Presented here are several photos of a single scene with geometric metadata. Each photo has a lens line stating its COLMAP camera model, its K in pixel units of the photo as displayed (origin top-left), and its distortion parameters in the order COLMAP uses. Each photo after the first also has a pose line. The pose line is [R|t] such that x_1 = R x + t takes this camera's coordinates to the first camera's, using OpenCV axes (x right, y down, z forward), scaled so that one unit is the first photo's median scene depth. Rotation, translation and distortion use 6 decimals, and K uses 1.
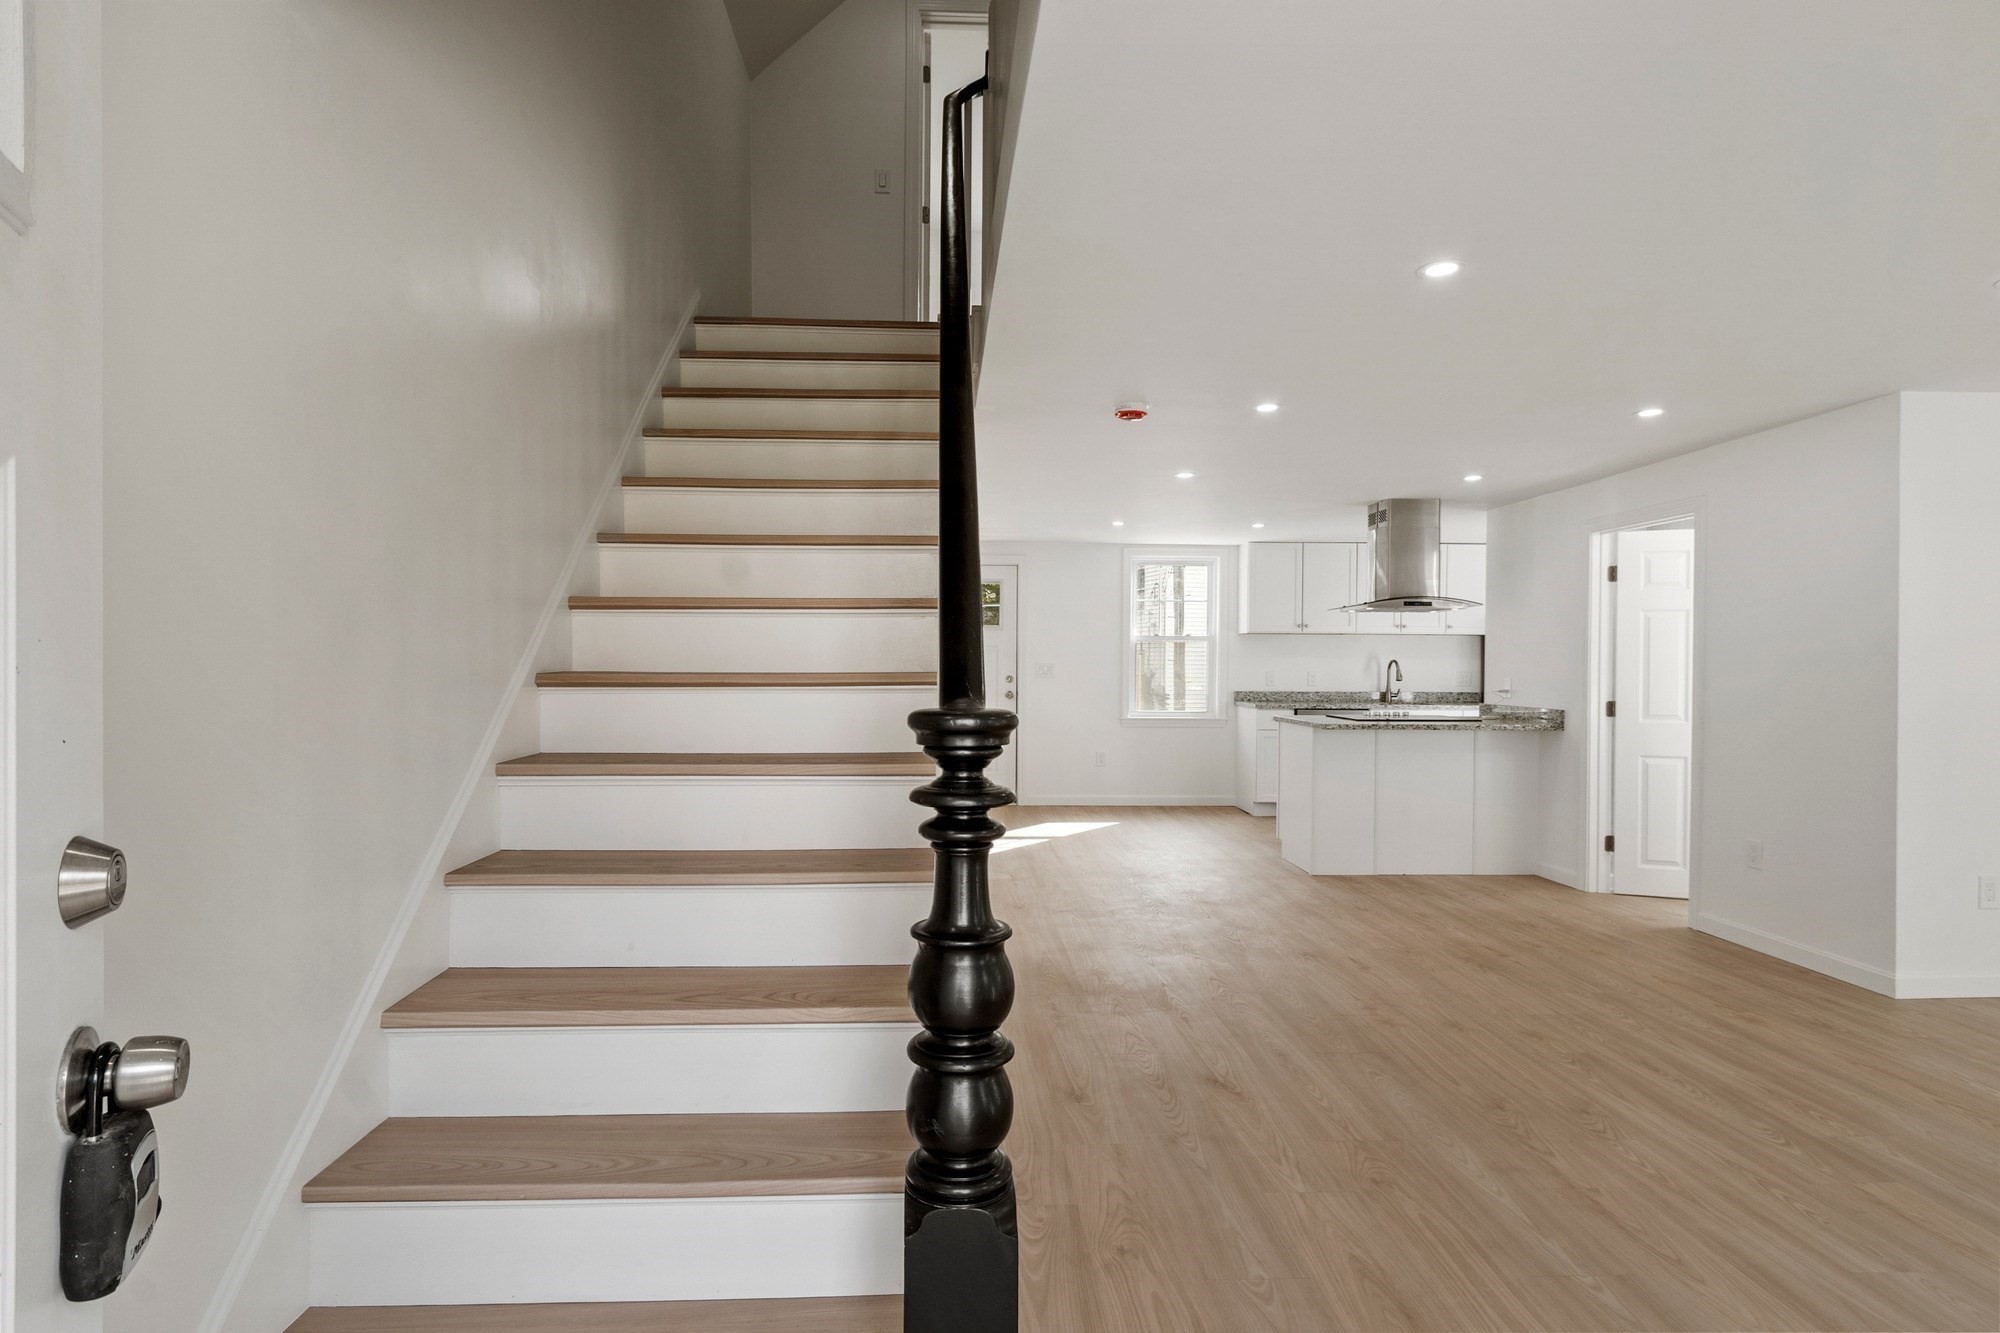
lens RADIAL K [[1012.4, 0, 996.5], [0, 1012.4, 681.2], [0, 0, 1]] dist [-0.007293, 0.000612]
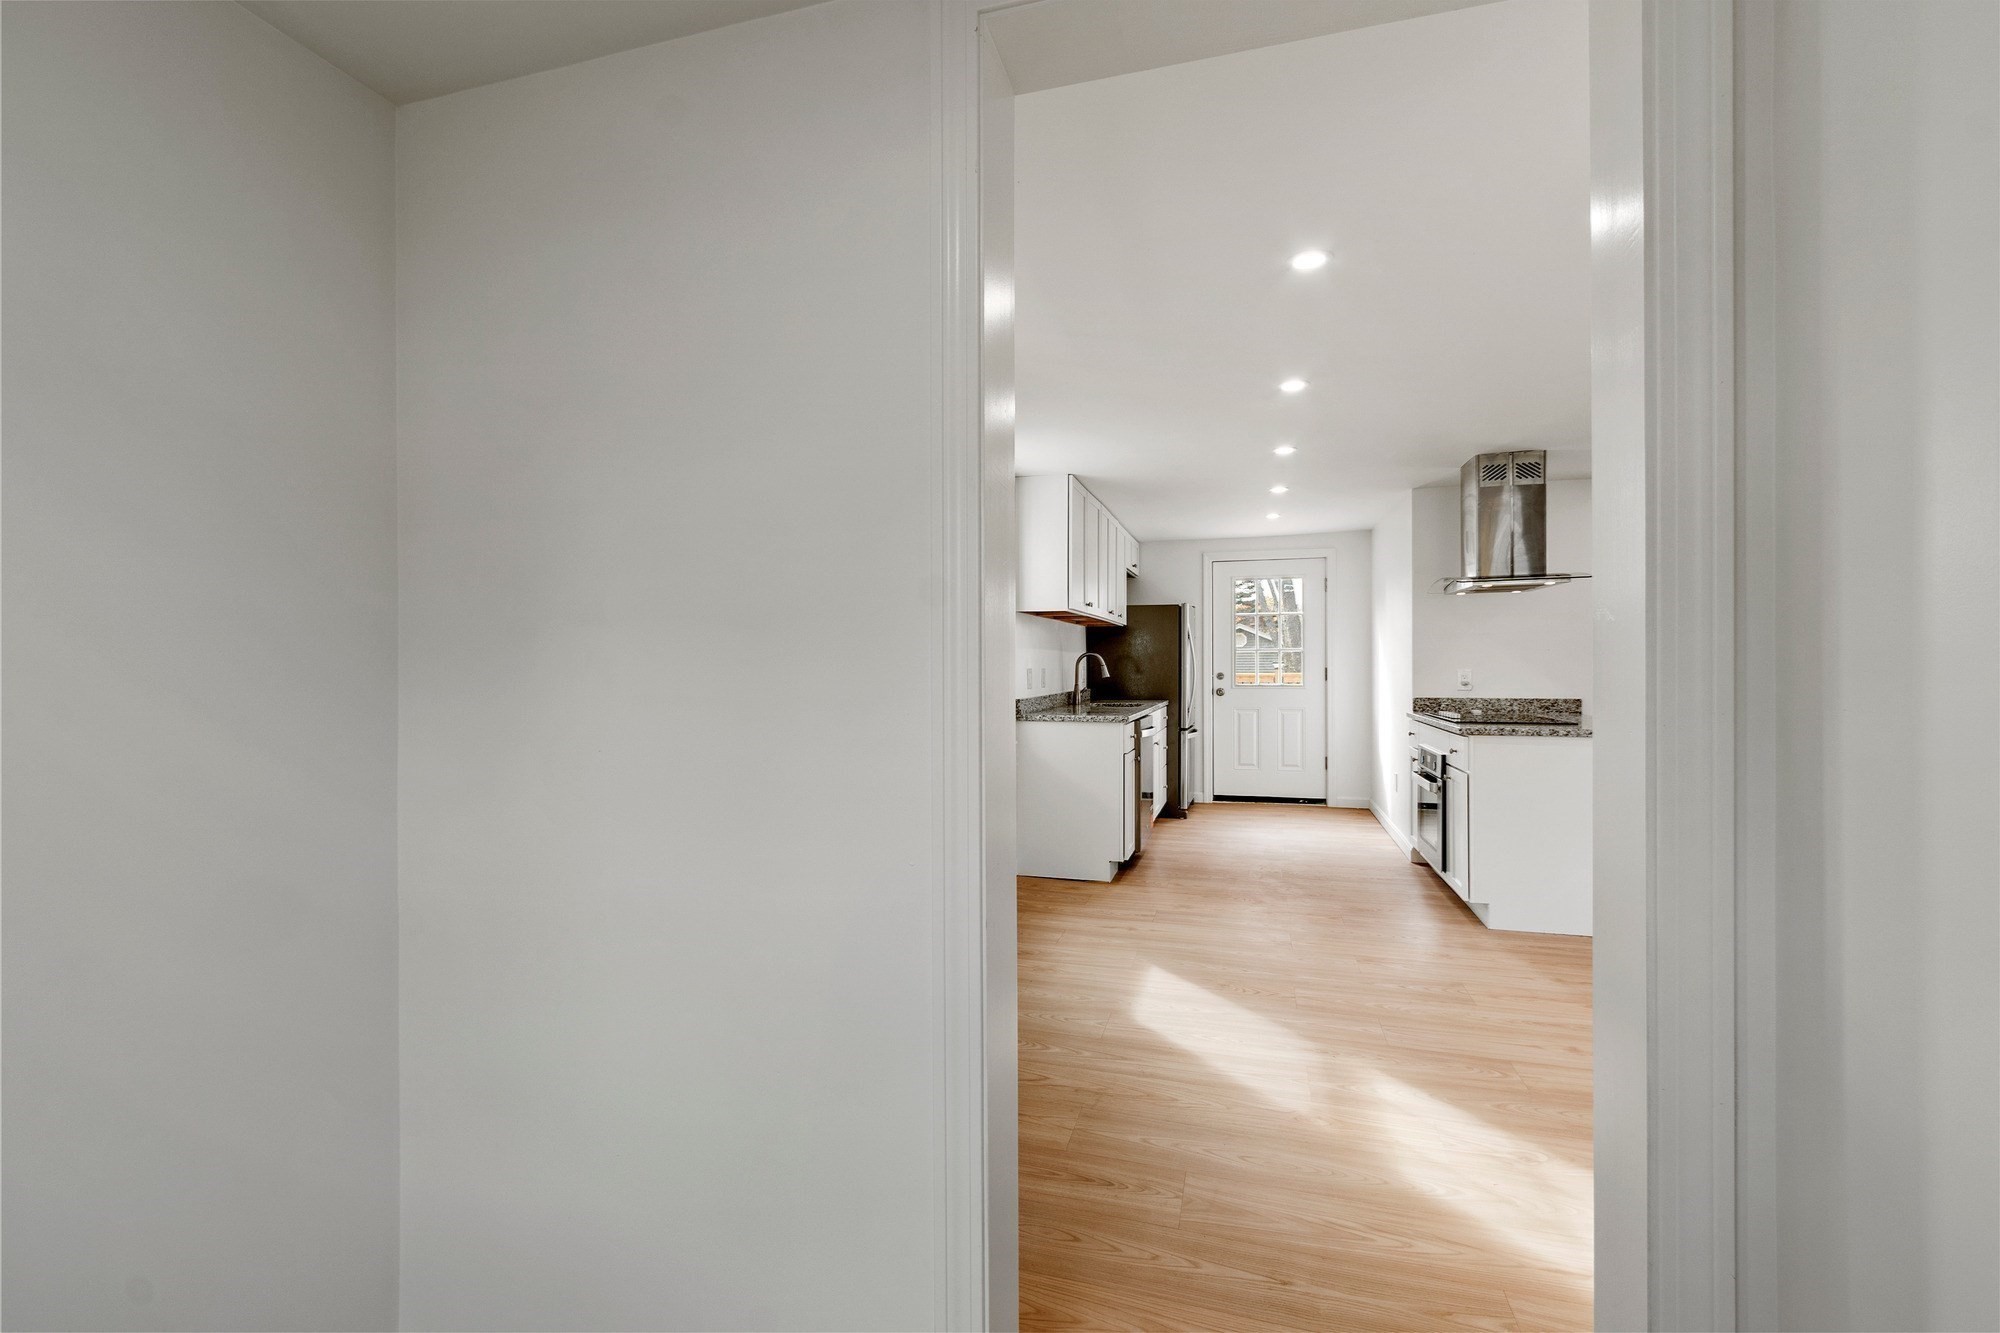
lens RADIAL K [[912.2, 0, 1004.7], [0, 912.2, 672.6], [0, 0, 1]] dist [0.002889, 0.000483]
pose [[0.342107, -0.015280, 0.939537, -0.803289], [0.024393, 0.999675, 0.007376, -0.030246], [-0.939344, 0.020395, 0.342369, 2.067368]]
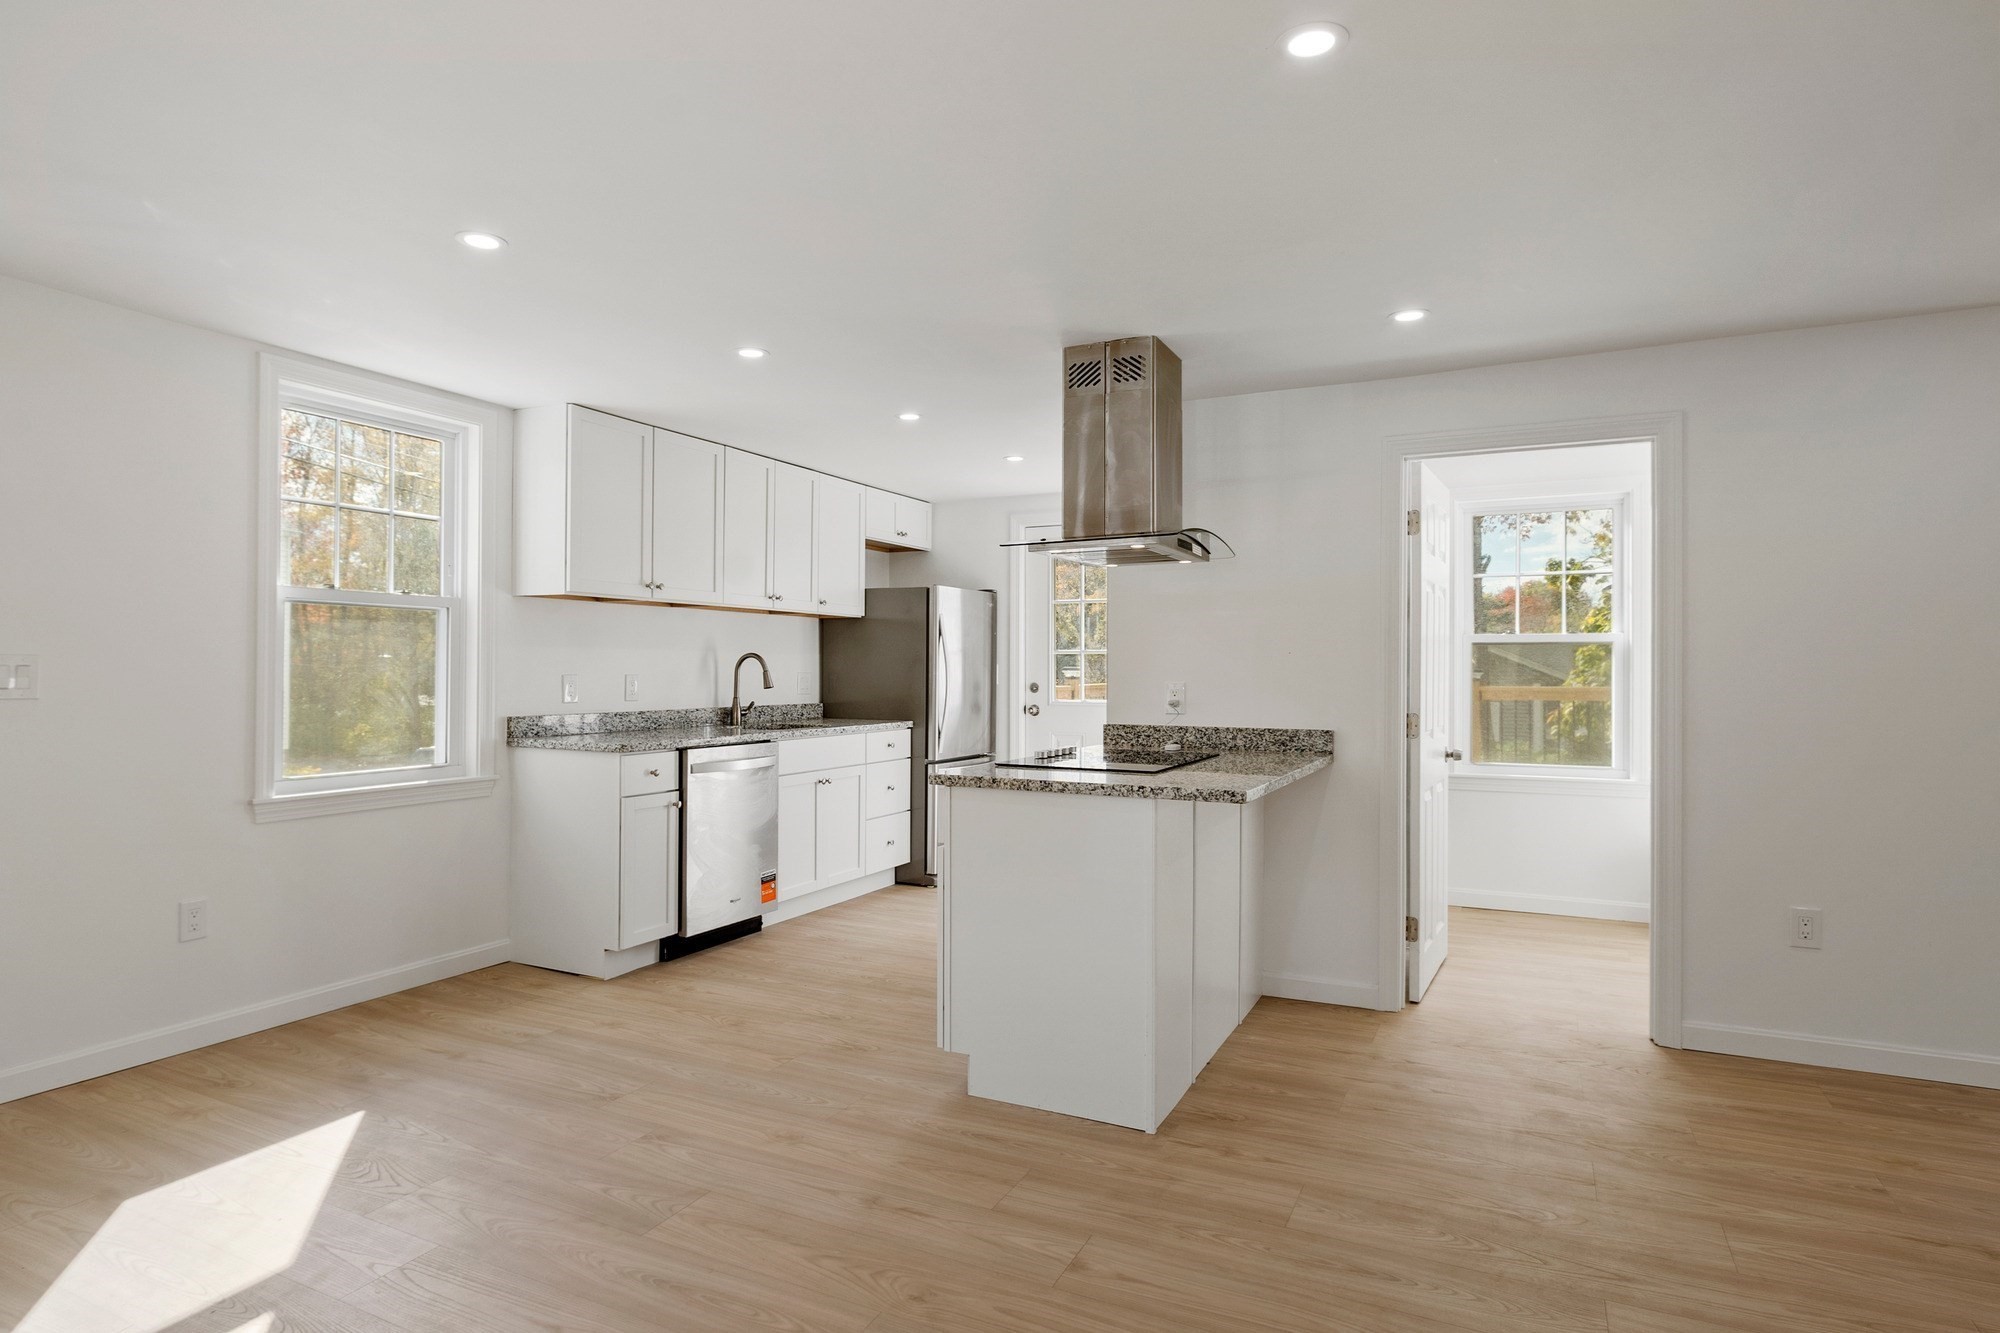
lens RADIAL K [[1128.9, 0, 994.1], [0, 1128.9, 664.3], [0, 0, 1]] dist [0.003758, 0.000314]
pose [[0.502440, 0.000366, 0.864612, -0.265226], [0.015226, 0.999841, -0.009271, -0.016432], [-0.864478, 0.017823, 0.502354, 1.397836]]
